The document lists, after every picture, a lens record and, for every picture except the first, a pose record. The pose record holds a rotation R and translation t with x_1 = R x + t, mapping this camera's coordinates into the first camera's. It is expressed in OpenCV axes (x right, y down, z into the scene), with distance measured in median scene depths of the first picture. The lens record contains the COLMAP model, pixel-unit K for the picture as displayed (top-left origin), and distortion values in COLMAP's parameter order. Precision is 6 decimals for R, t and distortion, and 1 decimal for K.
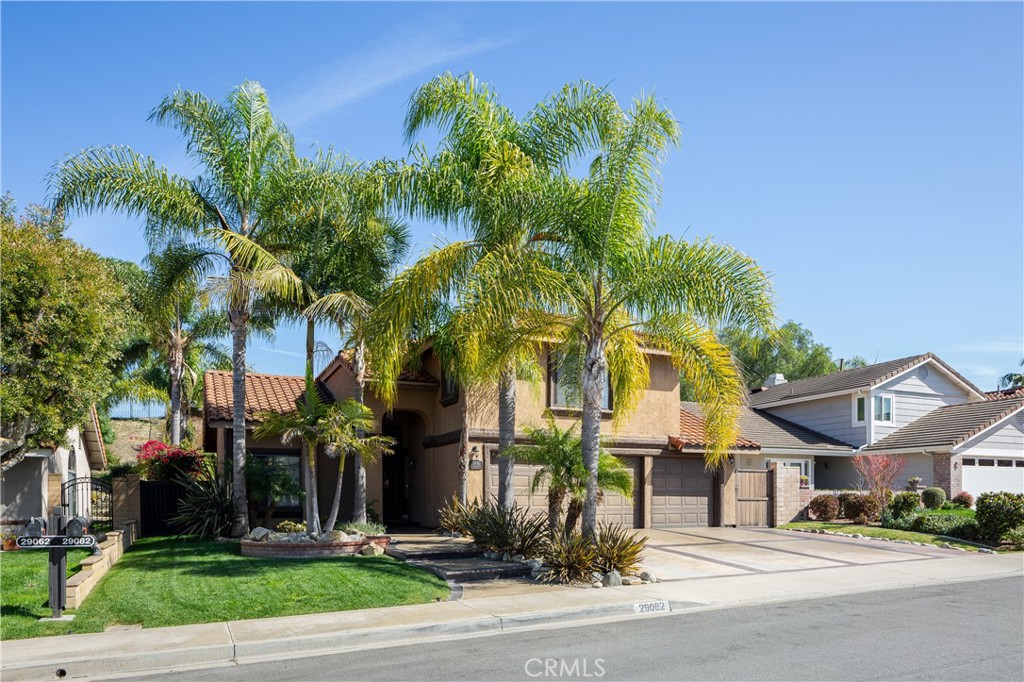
lens RADIAL K [[675.0, 0, 512.0], [0, 675.0, 341.0], [0, 0, 1]] dist [0.004492, 0.001046]
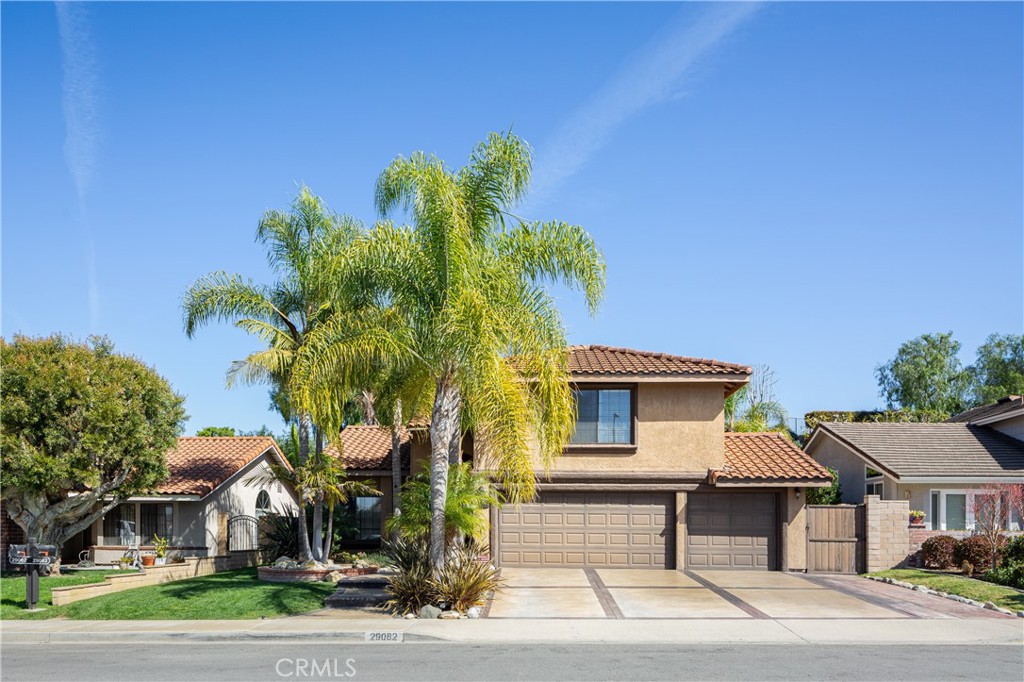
lens RADIAL K [[675.0, 0, 512.0], [0, 675.0, 341.0], [0, 0, 1]] dist [0.004492, 0.001046]
pose [[0.874241, -0.123276, -0.469581, 0.459712], [0.100640, 0.992233, -0.073118, 0.006966], [0.474947, 0.016664, 0.879857, 0.054831]]
